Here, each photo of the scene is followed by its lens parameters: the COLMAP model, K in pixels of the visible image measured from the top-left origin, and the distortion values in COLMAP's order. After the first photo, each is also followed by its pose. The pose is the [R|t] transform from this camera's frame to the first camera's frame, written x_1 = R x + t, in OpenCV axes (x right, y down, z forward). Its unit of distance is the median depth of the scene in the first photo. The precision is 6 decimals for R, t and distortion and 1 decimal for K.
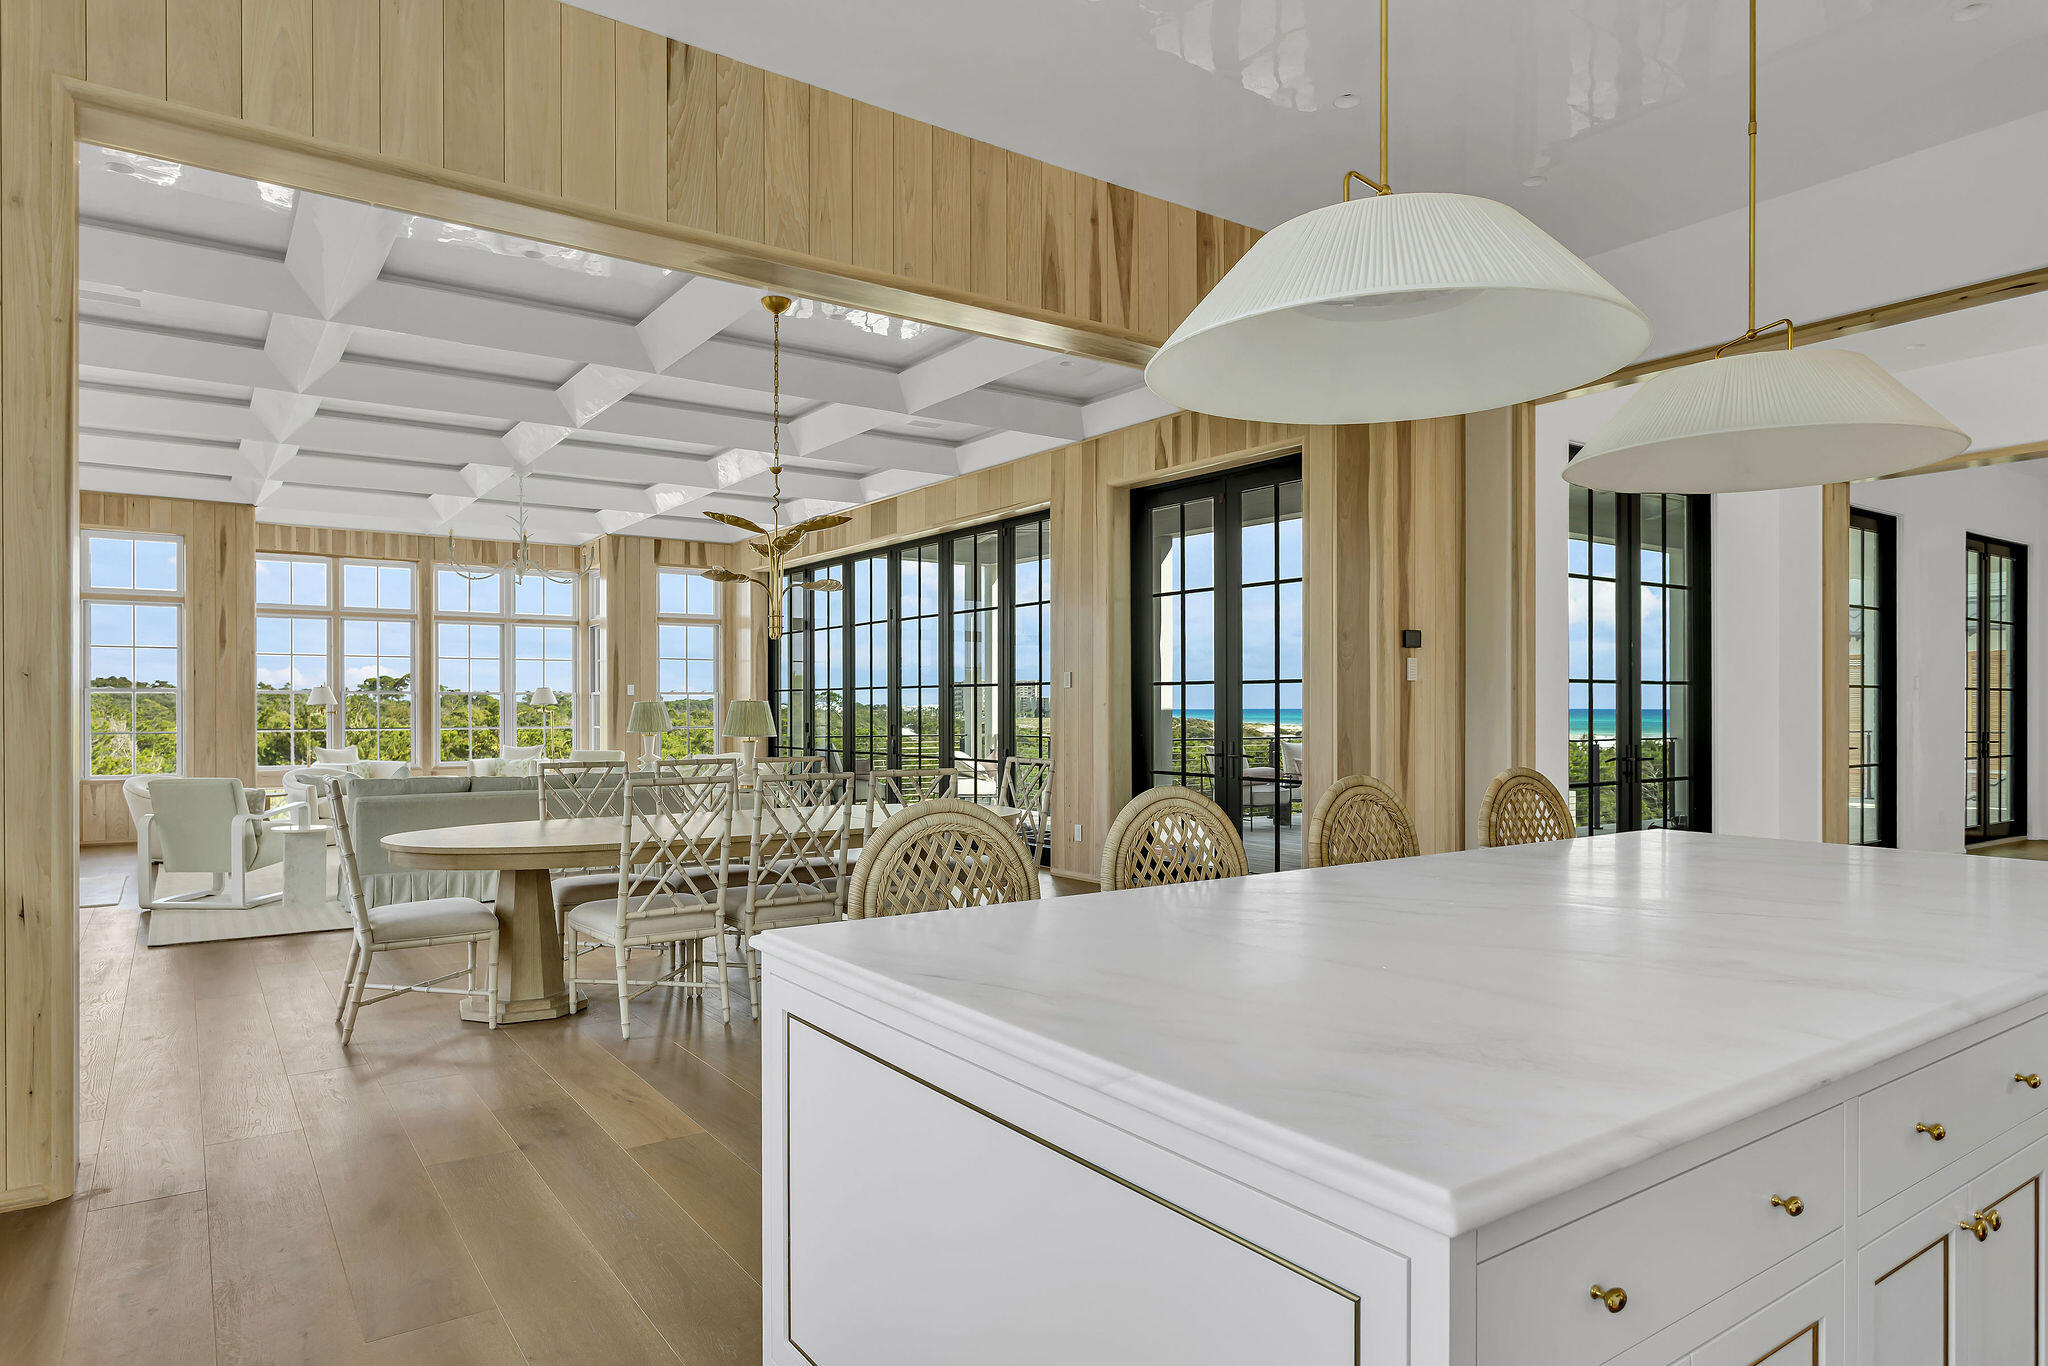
lens RADIAL K [[1192.8, 0, 1034.6], [0, 1192.8, 710.6], [0, 0, 1]] dist [-0.002693, 0.002575]
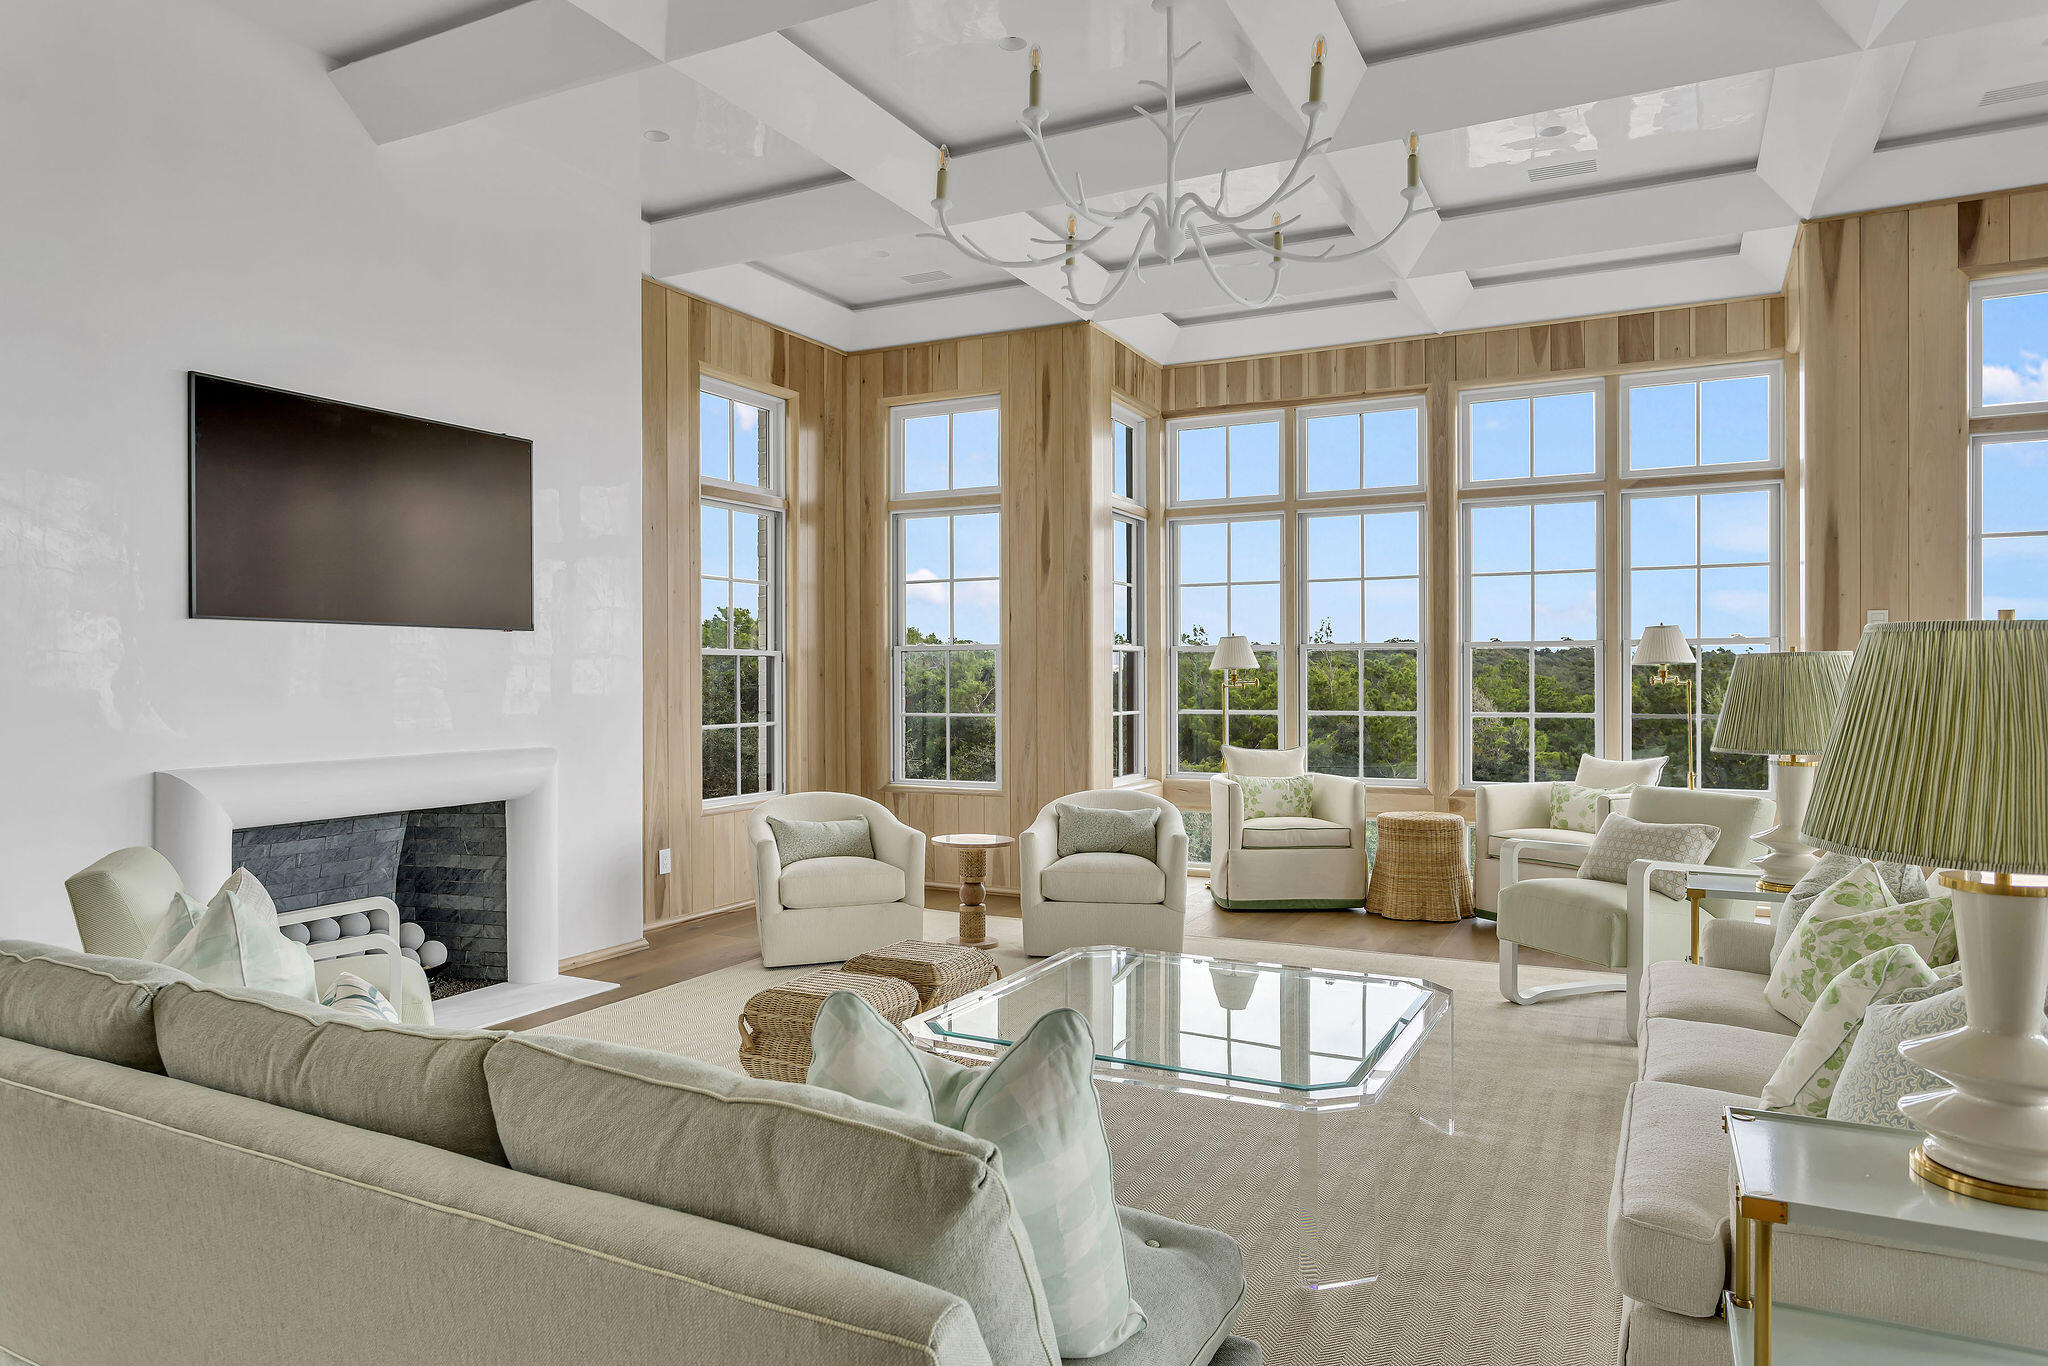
lens RADIAL K [[1262.4, 0, 1008.0], [0, 1262.4, 690.0], [0, 0, 1]] dist [0.002842, -0.000594]
pose [[0.441468, 0.017855, -0.897099, -0.101010], [0.001952, 0.999781, 0.020859, -0.006371], [0.897275, -0.010960, 0.441337, 0.581866]]
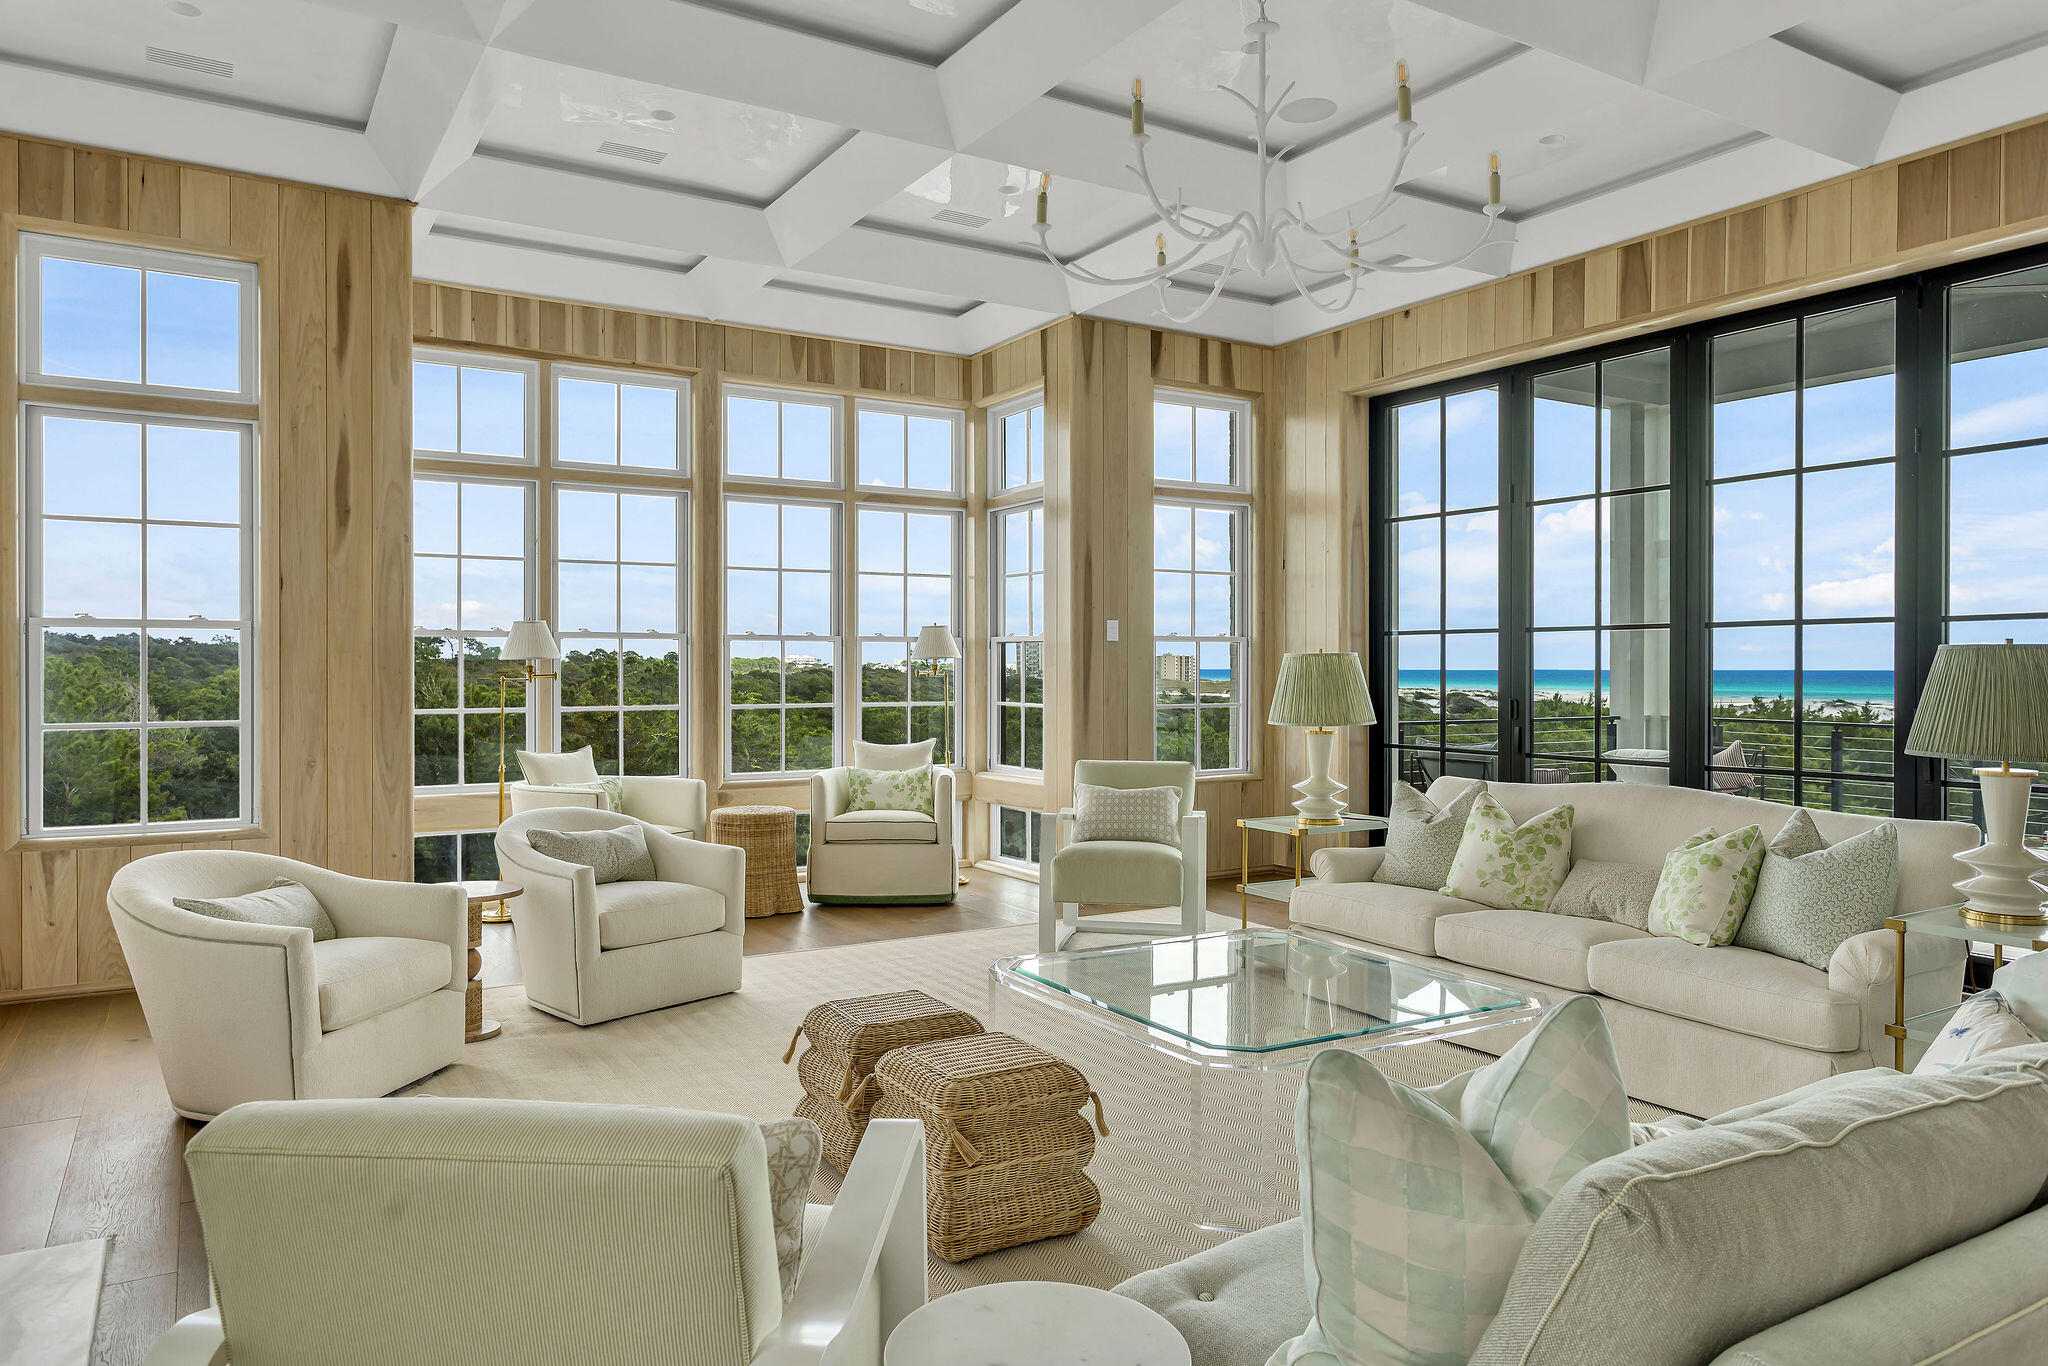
lens RADIAL K [[1329.0, 0, 1018.7], [0, 1329.0, 677.3], [0, 0, 1]] dist [0.002213, 0.009027]
pose [[0.994799, 0.013063, -0.101021, -0.316935], [-0.011698, 0.999832, 0.014092, -0.006362], [0.101188, -0.012837, 0.994784, 0.445214]]
